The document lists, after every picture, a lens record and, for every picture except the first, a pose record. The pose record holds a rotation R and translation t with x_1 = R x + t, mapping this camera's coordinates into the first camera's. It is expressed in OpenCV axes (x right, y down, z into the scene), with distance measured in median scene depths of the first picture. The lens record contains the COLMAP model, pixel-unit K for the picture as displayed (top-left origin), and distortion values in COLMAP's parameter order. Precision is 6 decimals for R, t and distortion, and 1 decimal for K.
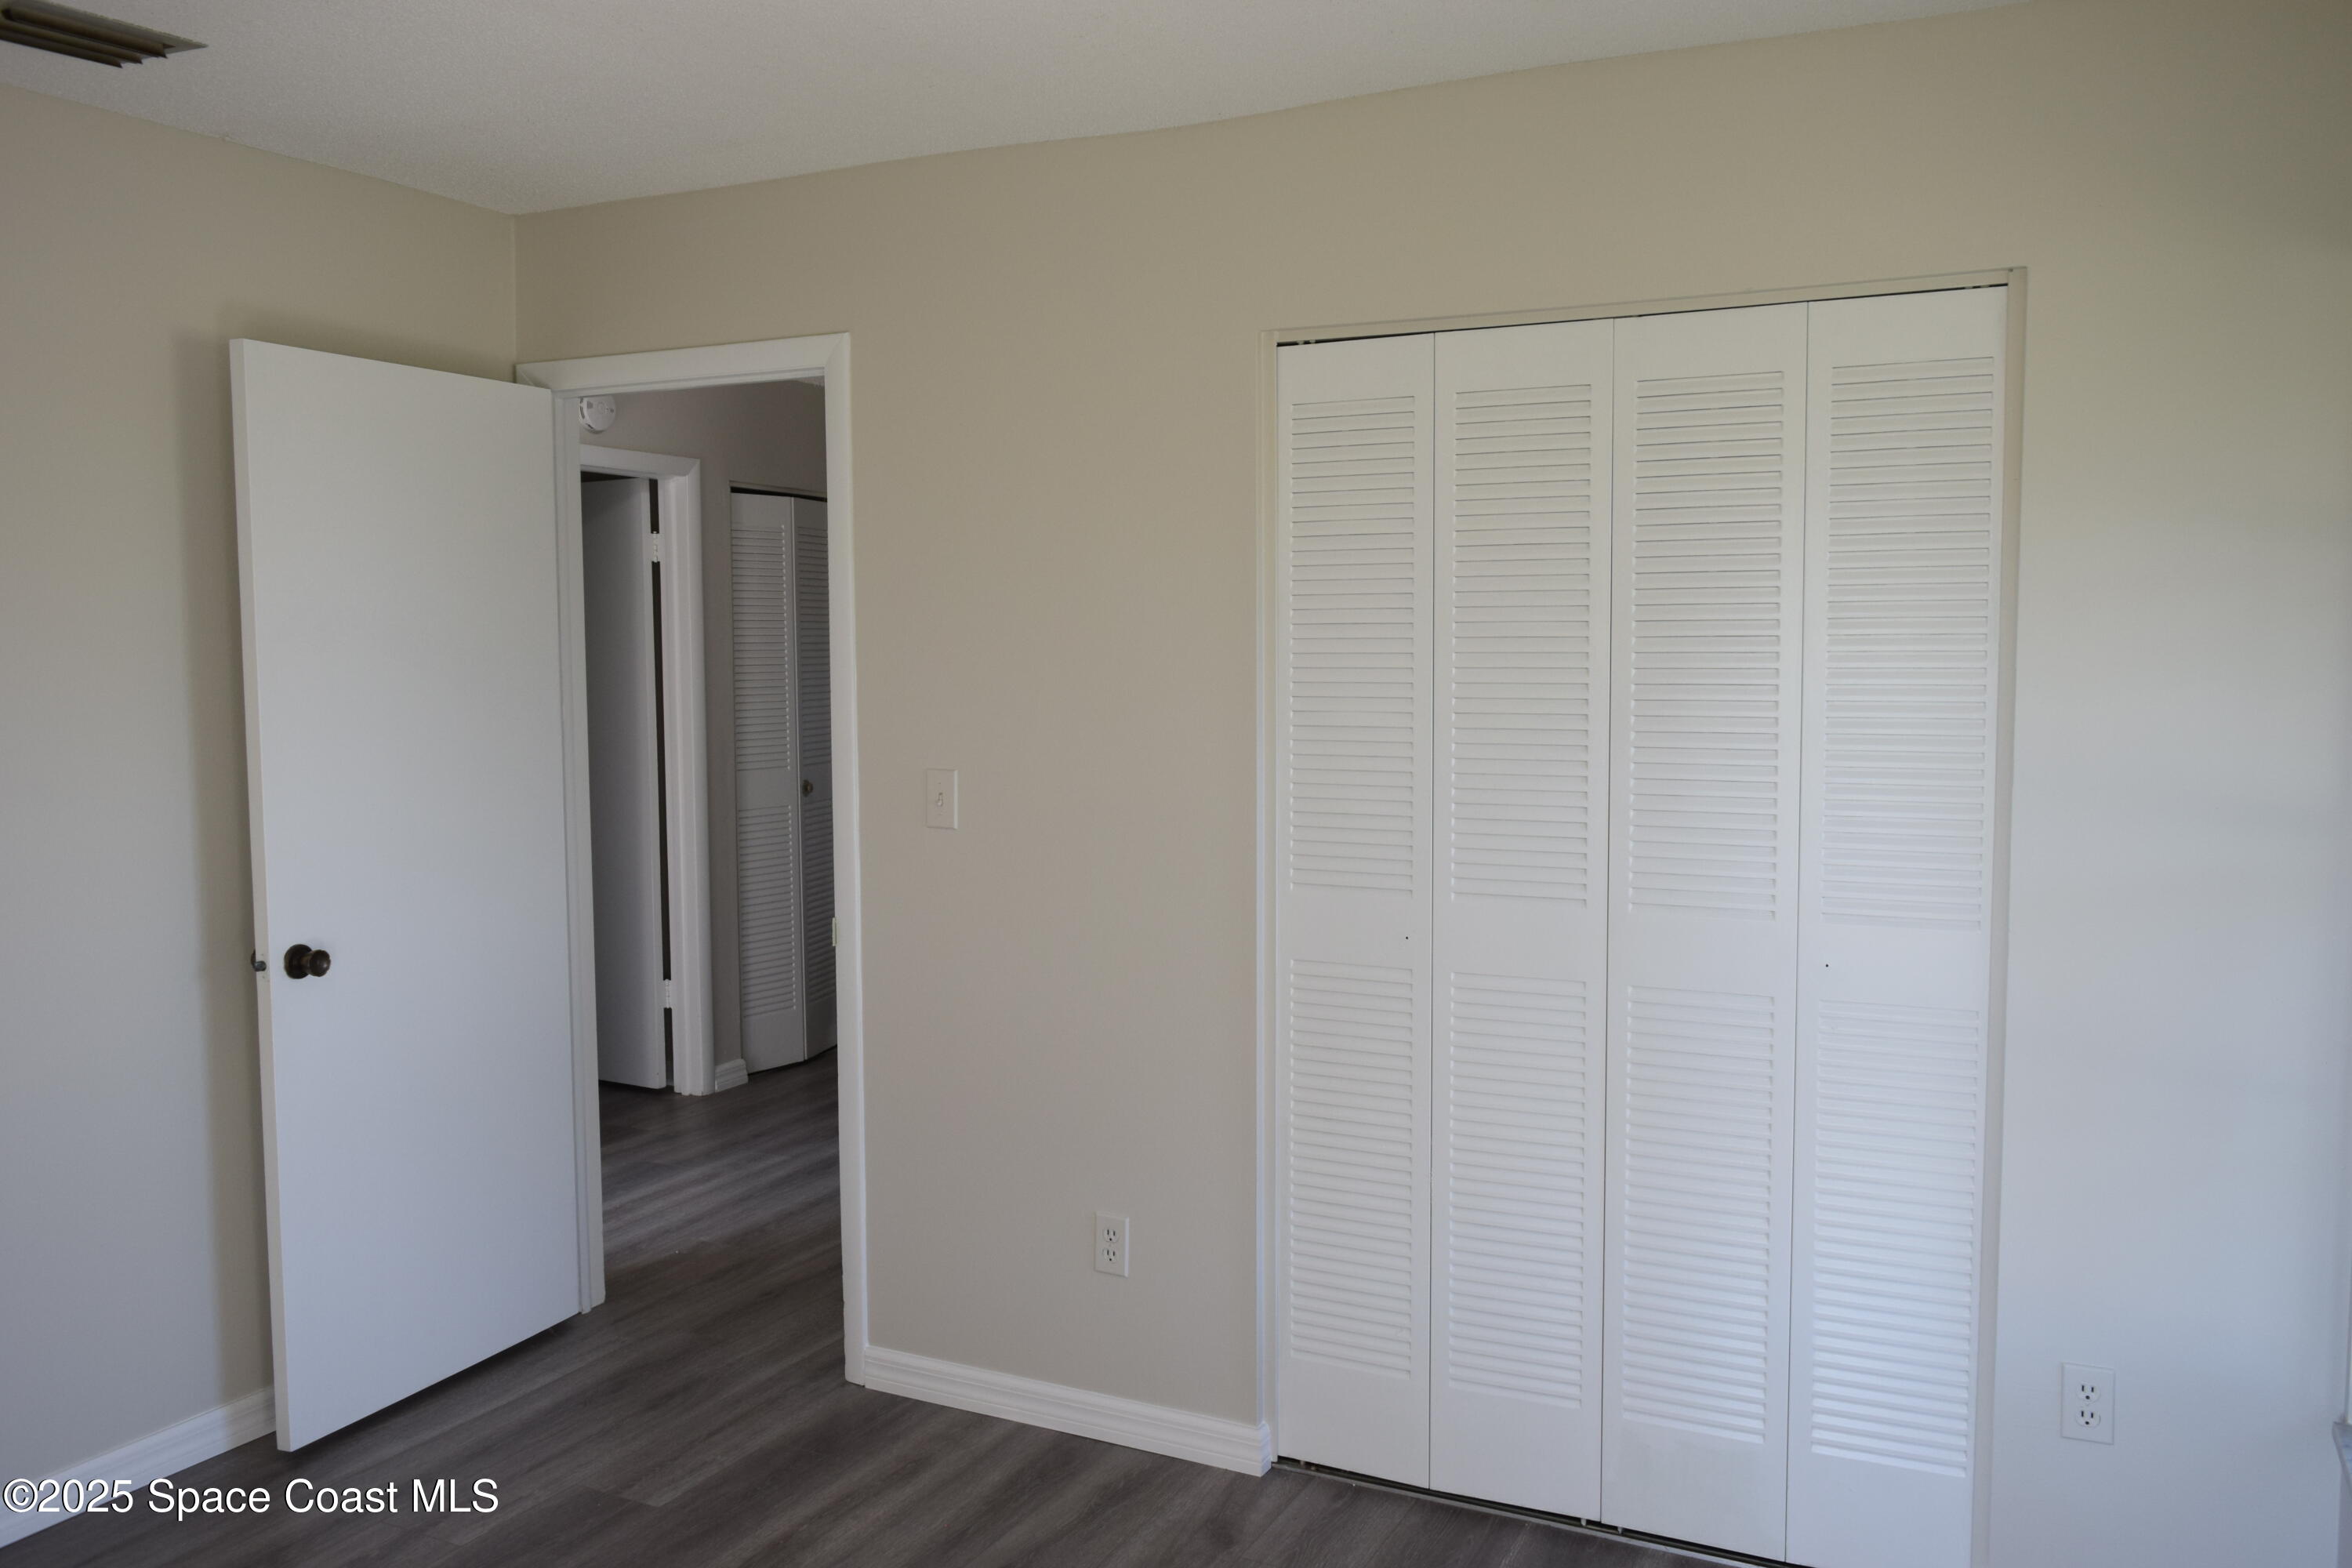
lens RADIAL K [[1852.0, 0, 1157.5], [0, 1852.0, 786.6], [0, 0, 1]] dist [-0.006488, -0.005621]
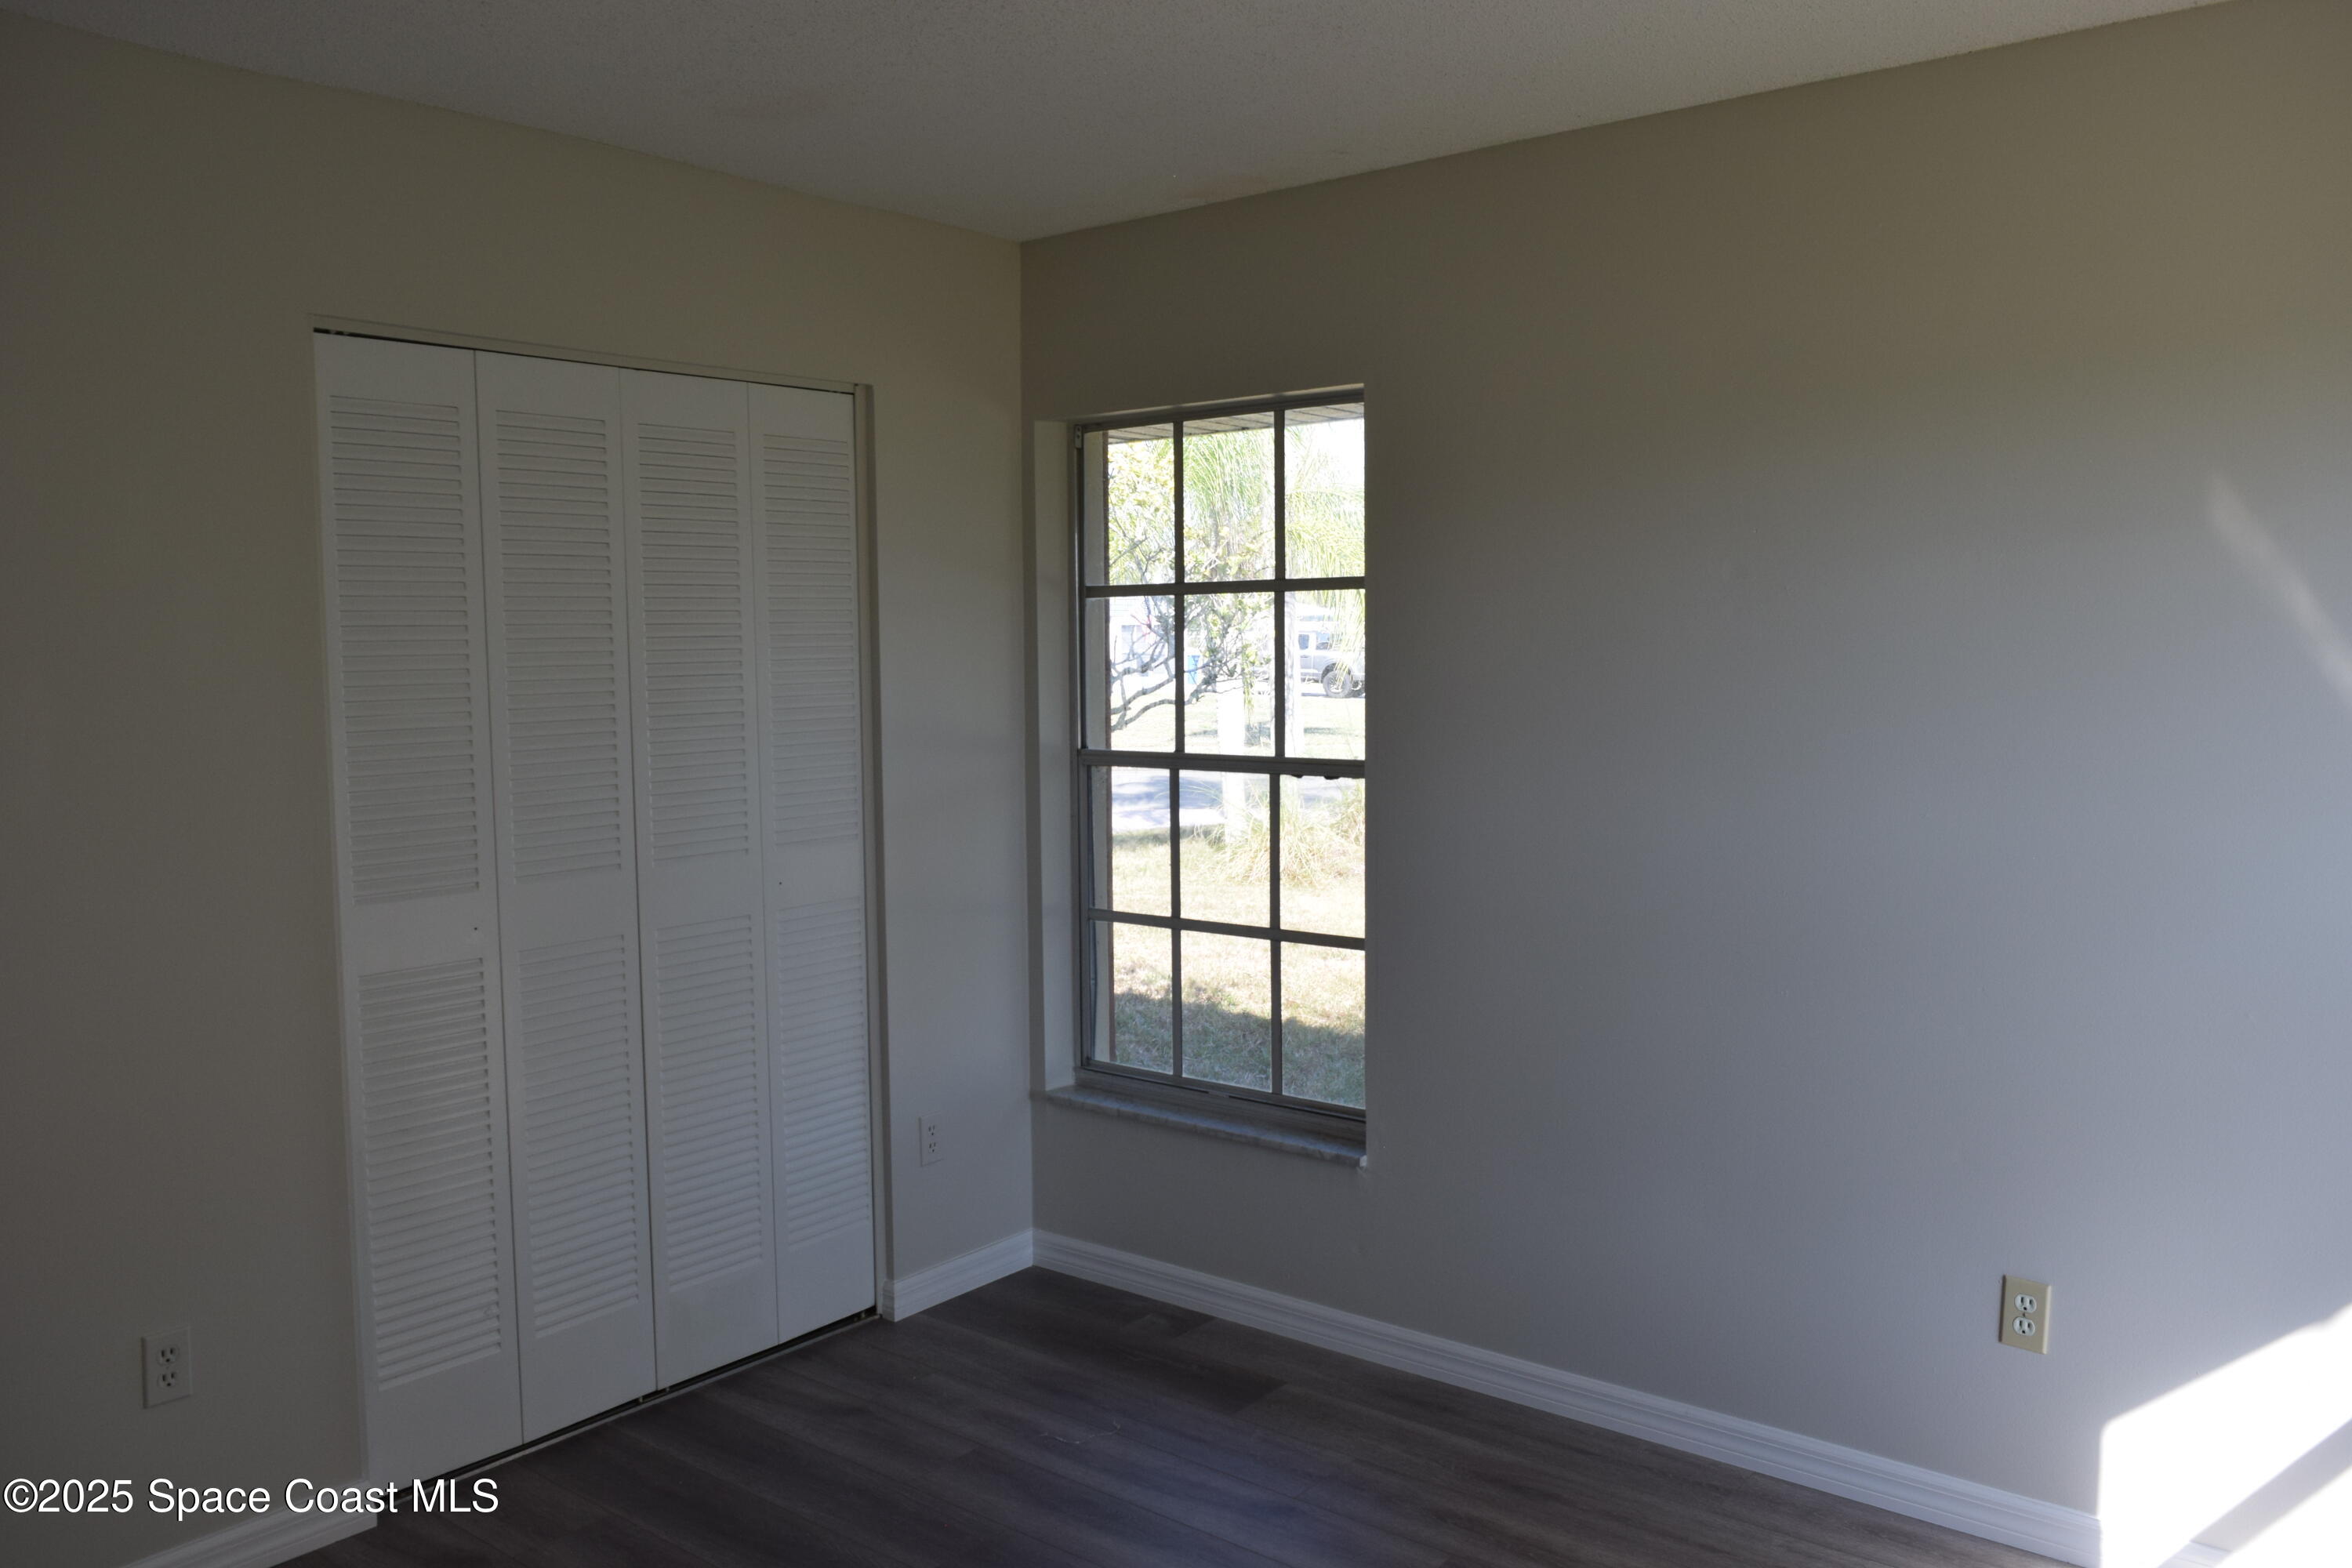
lens RADIAL K [[1852.0, 0, 1157.5], [0, 1852.0, 786.6], [0, 0, 1]] dist [-0.006488, -0.005621]
pose [[0.212164, -0.080225, 0.973935, -0.805707], [0.086786, 0.994233, 0.062991, -0.030278], [-0.973373, 0.071160, 0.217903, 0.405427]]
